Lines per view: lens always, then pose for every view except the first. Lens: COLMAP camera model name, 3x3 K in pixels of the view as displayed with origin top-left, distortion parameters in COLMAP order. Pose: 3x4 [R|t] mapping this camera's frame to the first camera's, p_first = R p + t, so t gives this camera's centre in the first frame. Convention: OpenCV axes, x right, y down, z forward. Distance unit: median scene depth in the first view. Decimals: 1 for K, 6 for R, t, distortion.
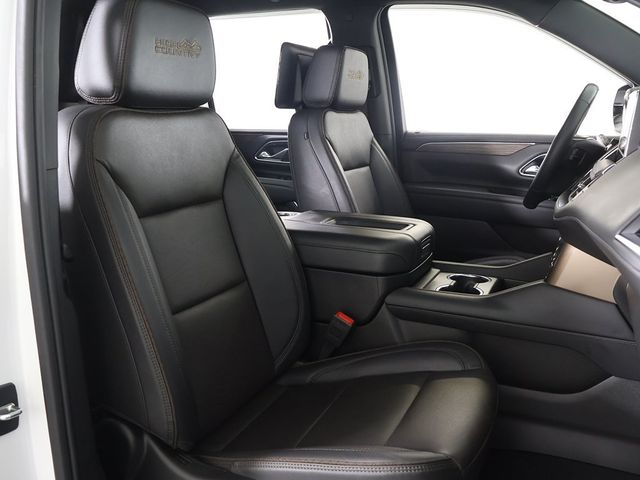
lens RADIAL K [[602.9, 0, 320.0], [0, 602.9, 240.0], [0, 0, 1]] dist [-0.012306, -0.023575]
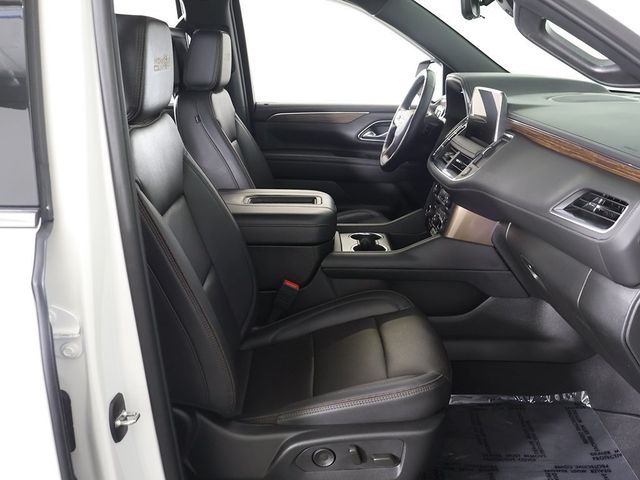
lens RADIAL K [[602.9, 0, 320.0], [0, 602.9, 240.0], [0, 0, 1]] dist [-0.012306, -0.023575]
pose [[0.907150, -0.124196, 0.402061, -0.332853], [0.083336, 0.989553, 0.117645, -0.081363], [-0.412472, -0.073216, 0.908023, -0.083543]]
